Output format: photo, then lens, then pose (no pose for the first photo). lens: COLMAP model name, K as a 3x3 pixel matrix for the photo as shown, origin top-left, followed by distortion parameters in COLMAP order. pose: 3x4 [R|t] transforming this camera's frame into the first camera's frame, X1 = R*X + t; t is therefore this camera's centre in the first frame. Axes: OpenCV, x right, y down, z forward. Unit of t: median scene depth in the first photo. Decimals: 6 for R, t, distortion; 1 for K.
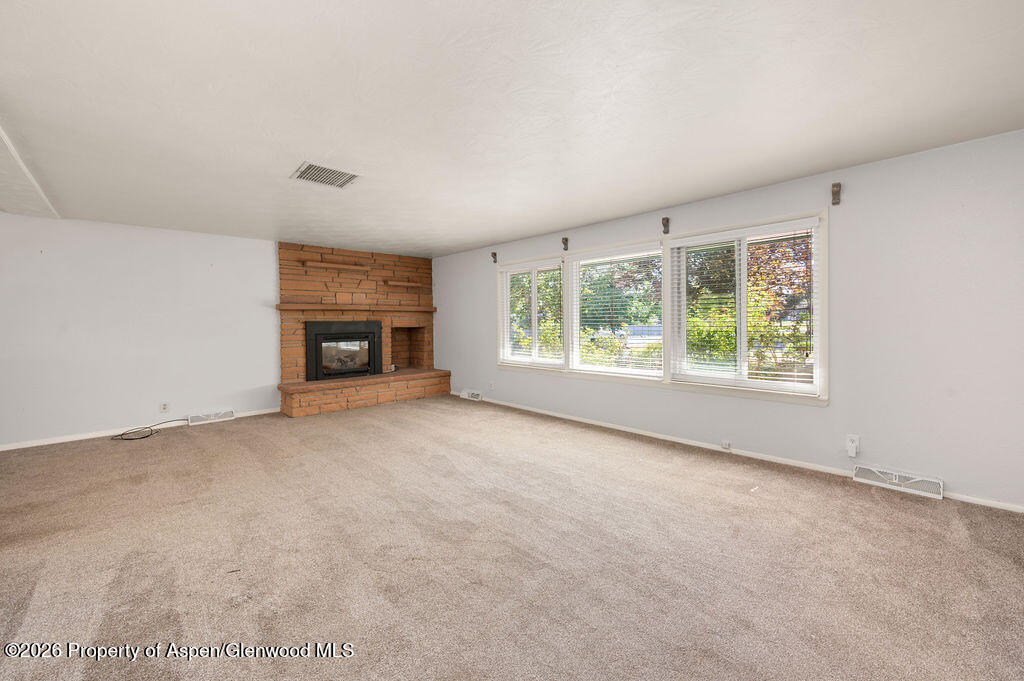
lens RADIAL K [[413.9, 0, 510.0], [0, 413.9, 313.5], [0, 0, 1]] dist [-0.002251, -0.000373]
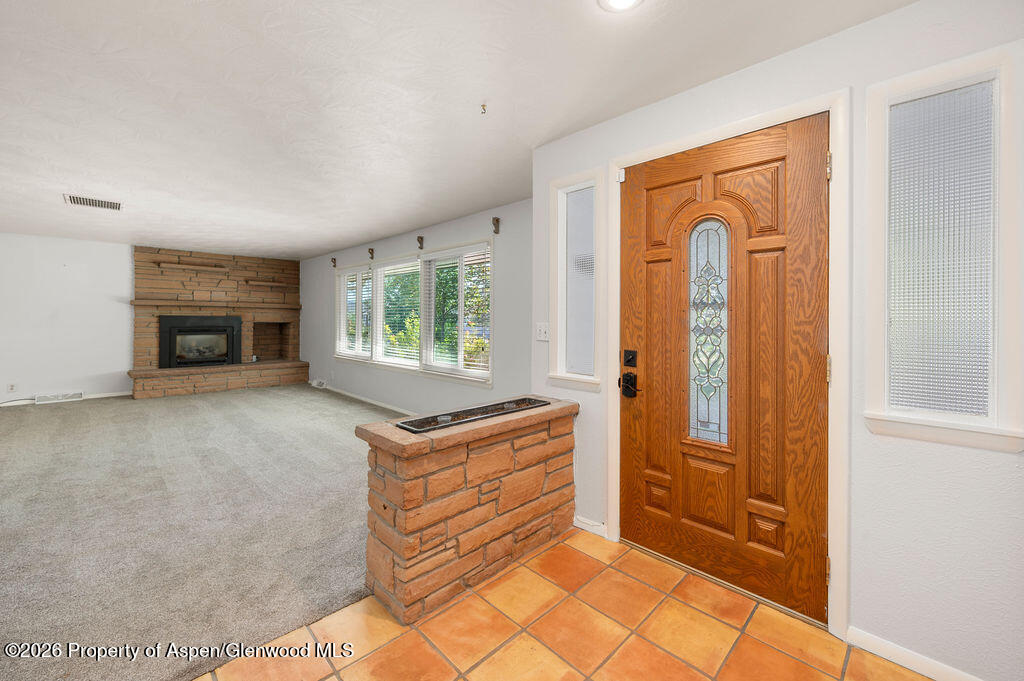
lens RADIAL K [[413.9, 0, 510.0], [0, 413.9, 313.5], [0, 0, 1]] dist [-0.002251, -0.000373]
pose [[0.999326, 0.017421, 0.032322, 0.414894], [-0.017608, 0.999830, 0.005524, -0.010043], [-0.032220, -0.006089, 0.999462, -0.157701]]
